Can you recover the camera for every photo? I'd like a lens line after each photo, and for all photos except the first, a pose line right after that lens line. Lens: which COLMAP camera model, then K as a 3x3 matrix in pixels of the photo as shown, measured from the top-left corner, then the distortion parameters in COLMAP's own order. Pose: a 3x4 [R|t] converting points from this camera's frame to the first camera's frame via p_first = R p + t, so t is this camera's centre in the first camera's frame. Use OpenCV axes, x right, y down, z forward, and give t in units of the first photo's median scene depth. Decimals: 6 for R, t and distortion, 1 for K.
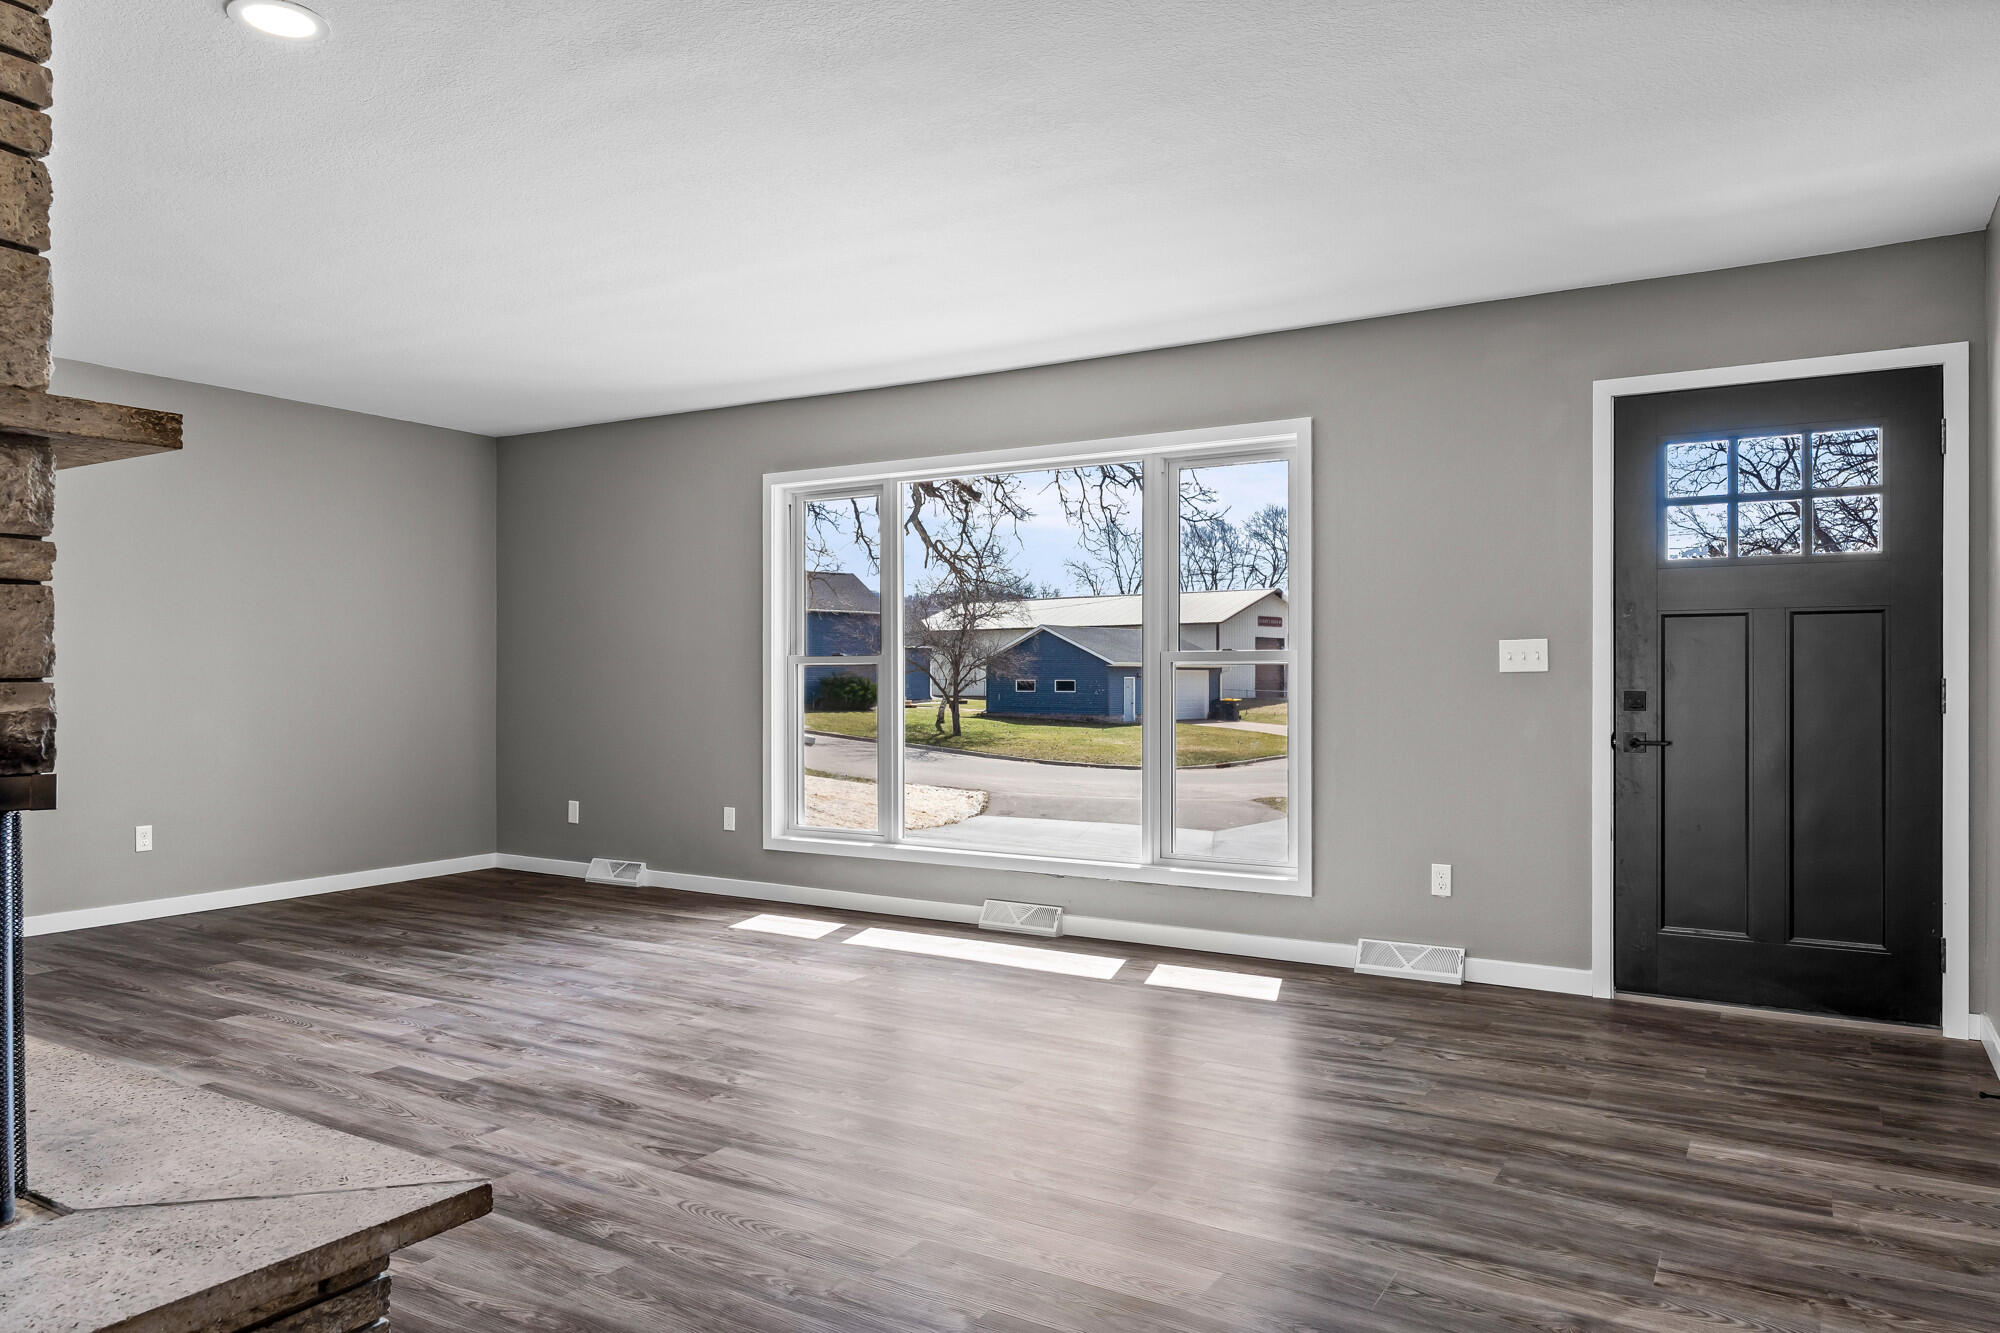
lens RADIAL K [[1318.4, 0, 1000.0], [0, 1318.4, 666.5], [0, 0, 1]] dist [-0.000321, -0.000158]
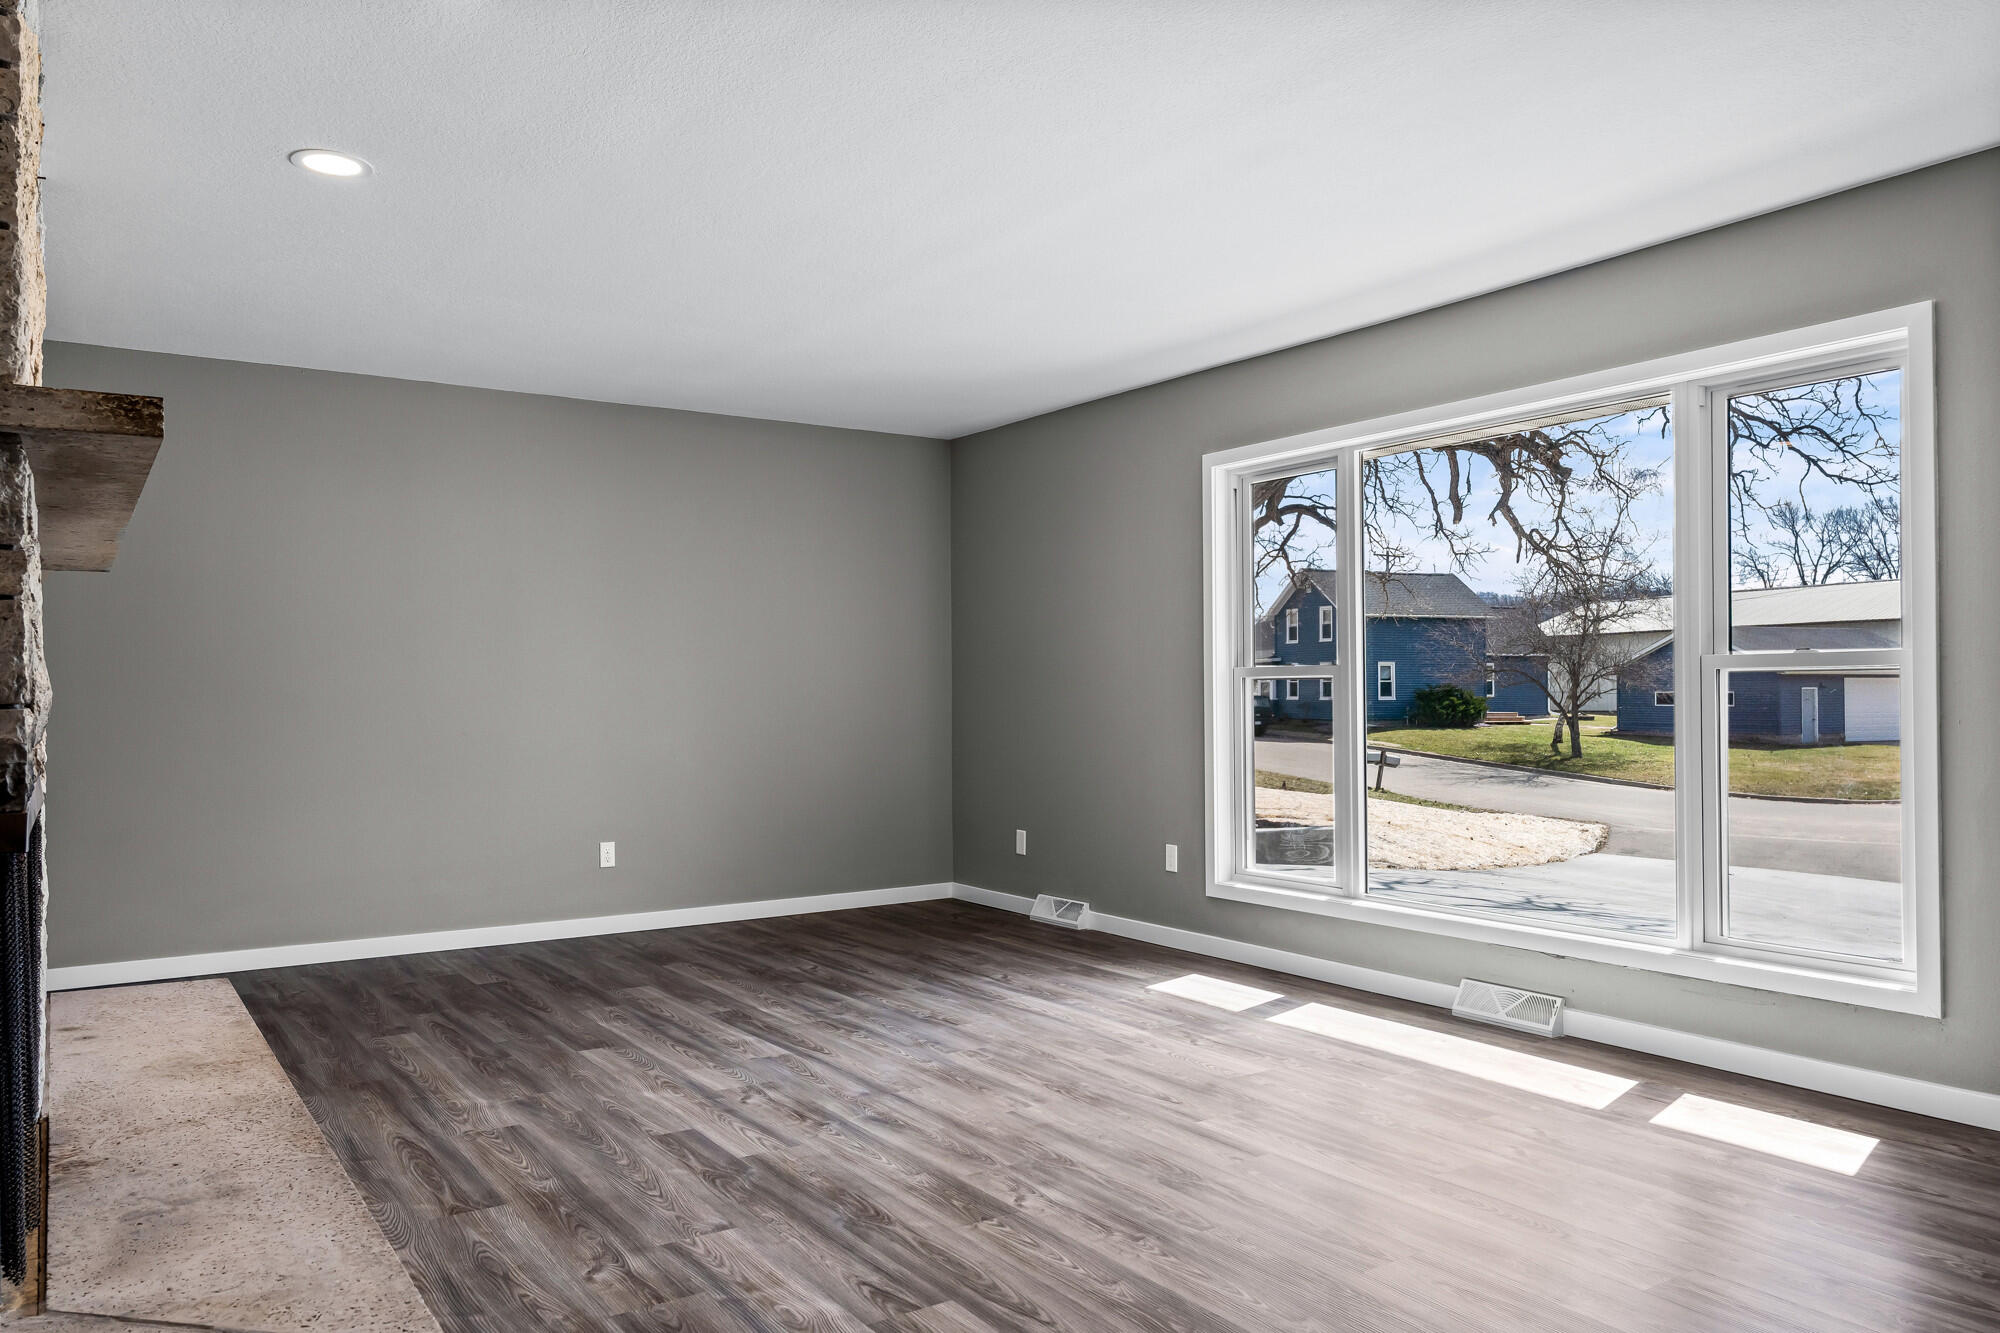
lens RADIAL K [[1408.3, 0, 1005.0], [0, 1408.3, 674.7], [0, 0, 1]] dist [-0.008014, 0.005807]
pose [[0.909679, -0.011845, -0.415143, 0.100090], [0.010378, 0.999929, -0.005791, 0.000346], [0.415182, 0.000960, 0.909738, 0.151918]]
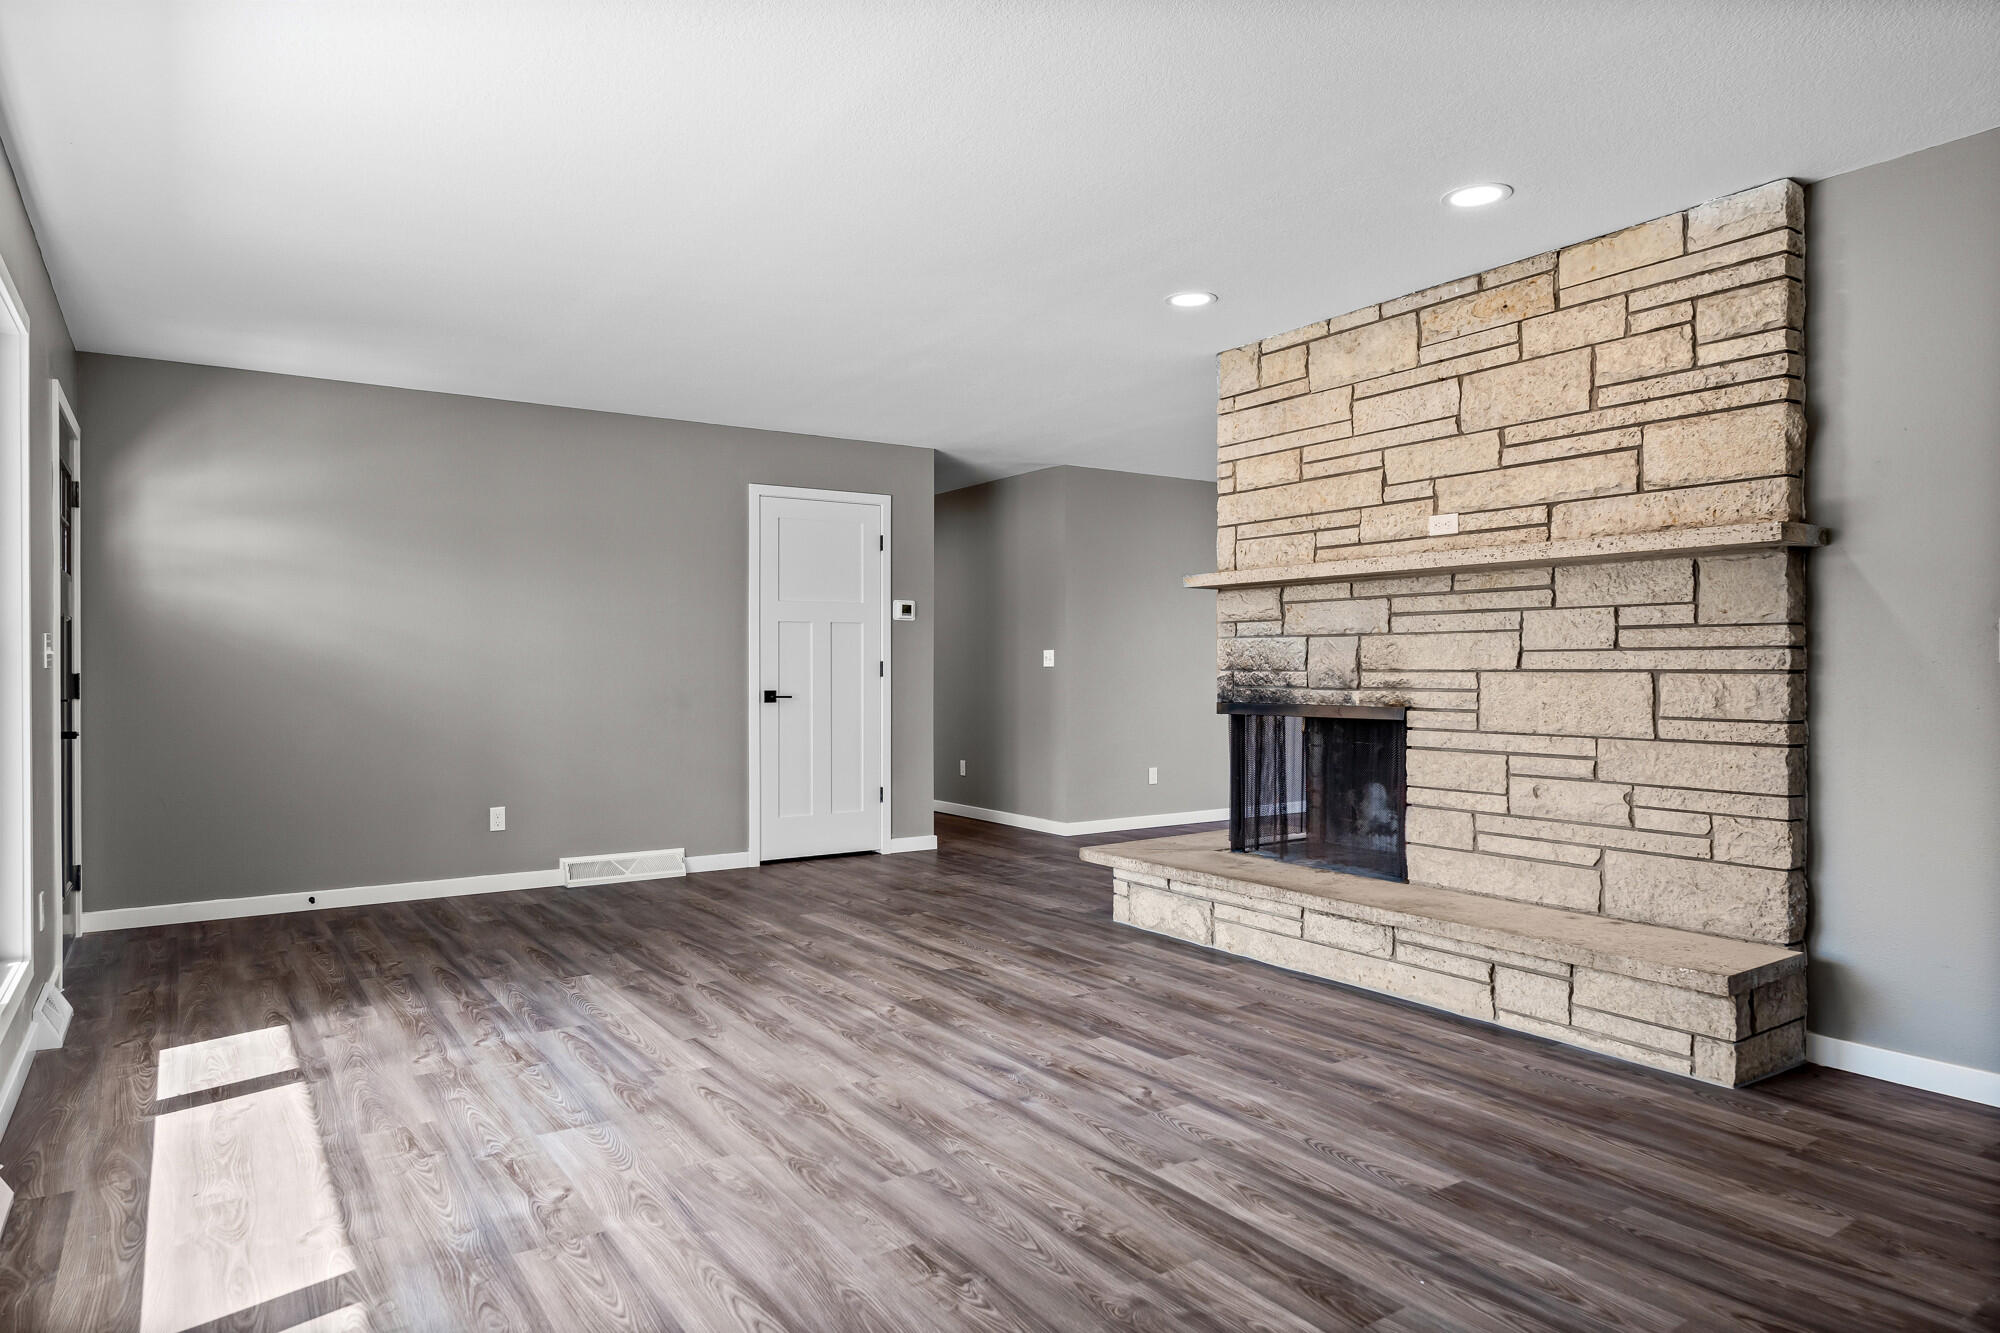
lens RADIAL K [[1217.3, 0, 1000.0], [0, 1217.3, 666.5], [0, 0, 1]] dist [-0.003733, -0.000307]
pose [[-0.907393, 0.001932, 0.420279, -0.518929], [-0.000893, 0.999978, -0.006525, 0.007302], [-0.420283, -0.006296, -0.907371, 1.346236]]
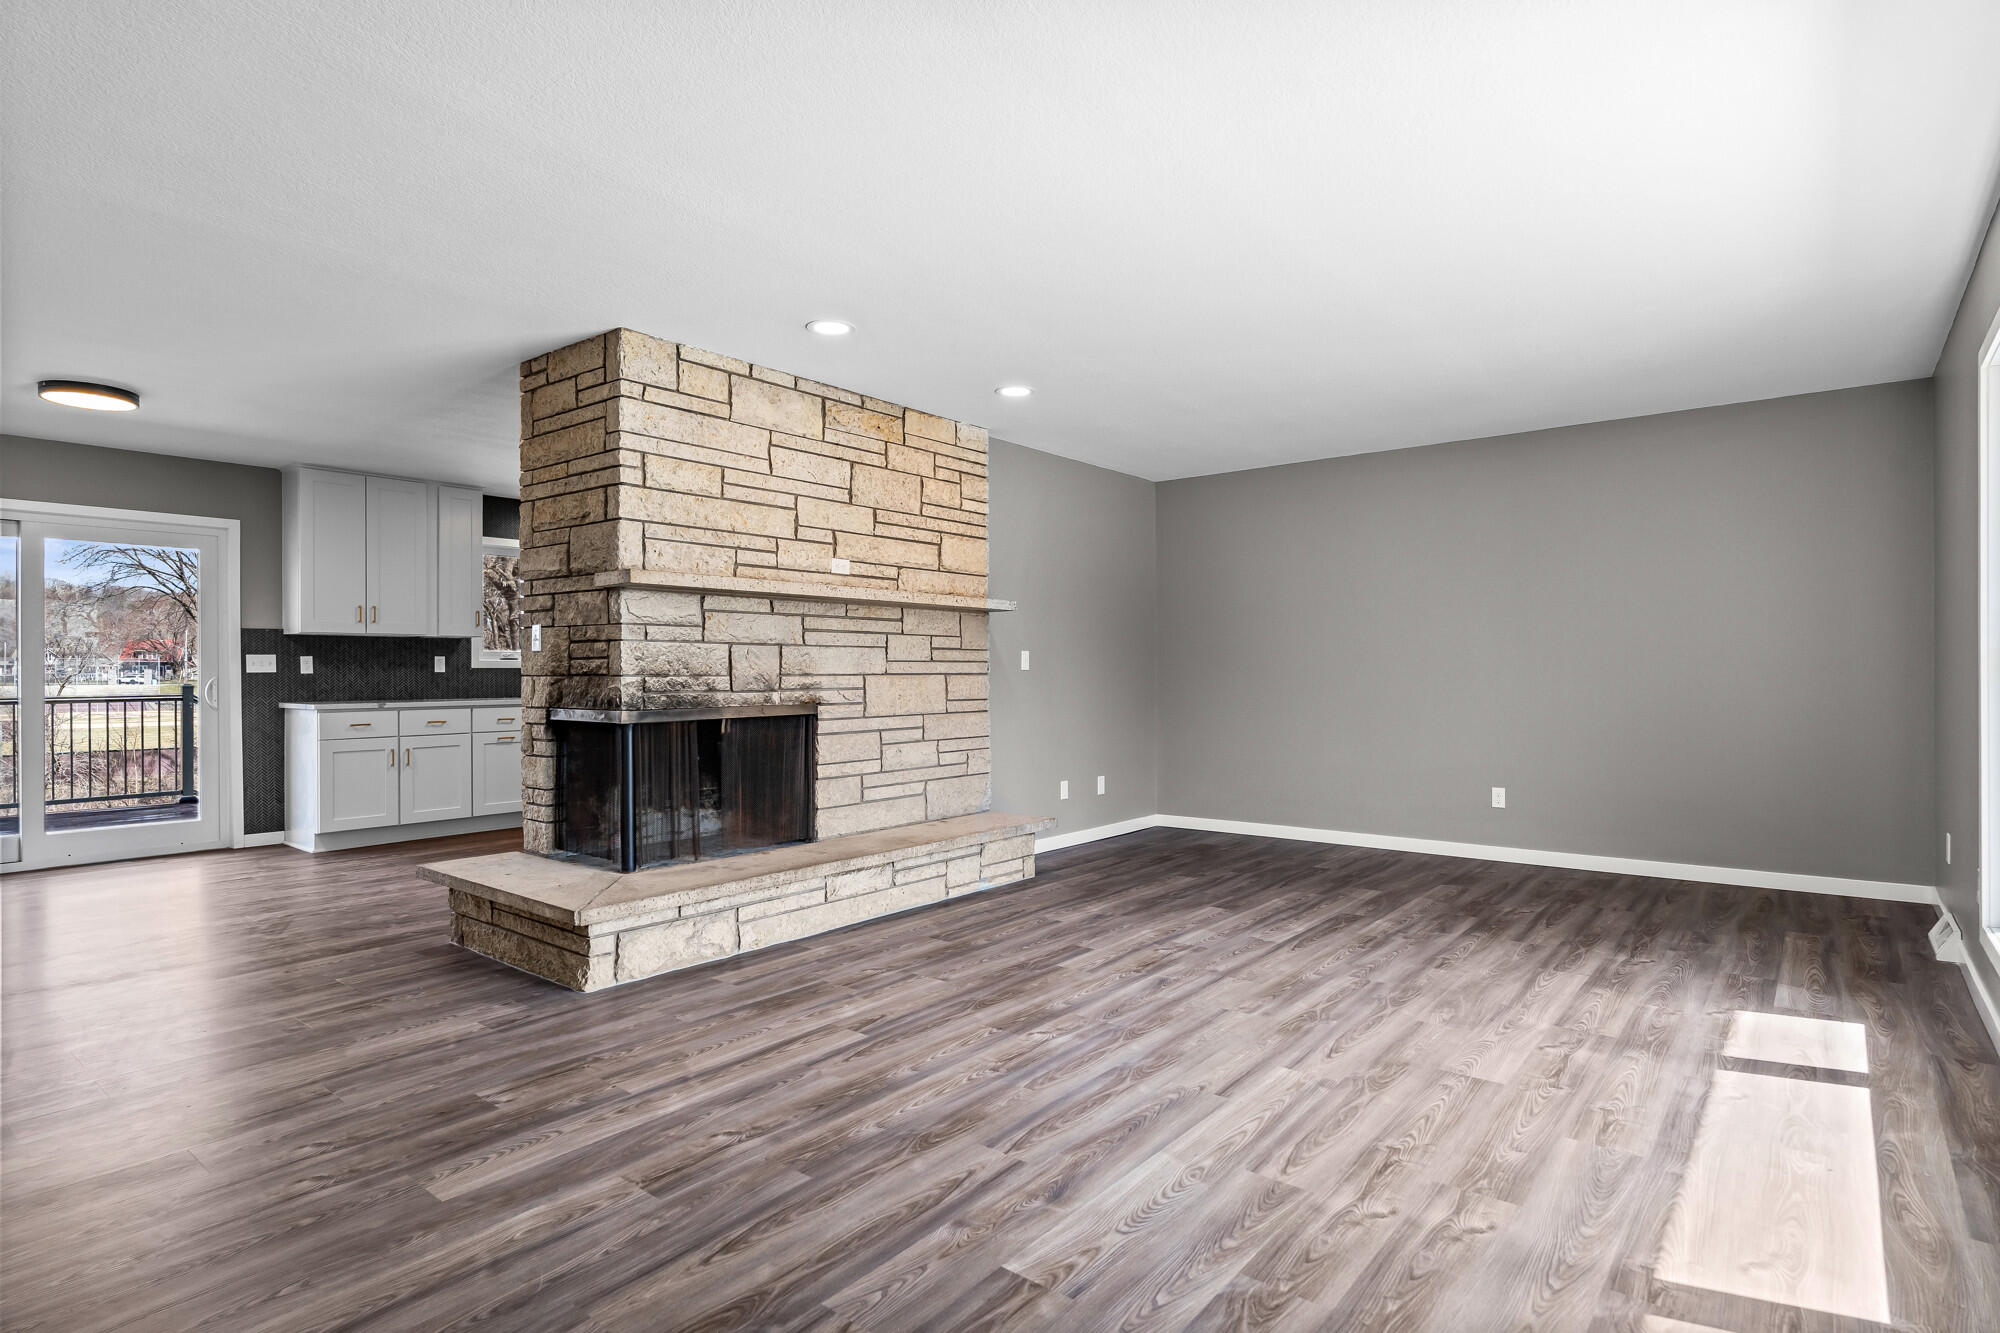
lens RADIAL K [[1030.3, 0, 1008.0], [0, 1030.3, 665.3], [0, 0, 1]] dist [-0.002842, 0.000117]
pose [[-0.125280, -0.006181, -0.992102, 0.462324], [0.010828, 0.999913, -0.007597, 0.004809], [0.992062, -0.011694, -0.125203, 0.746205]]
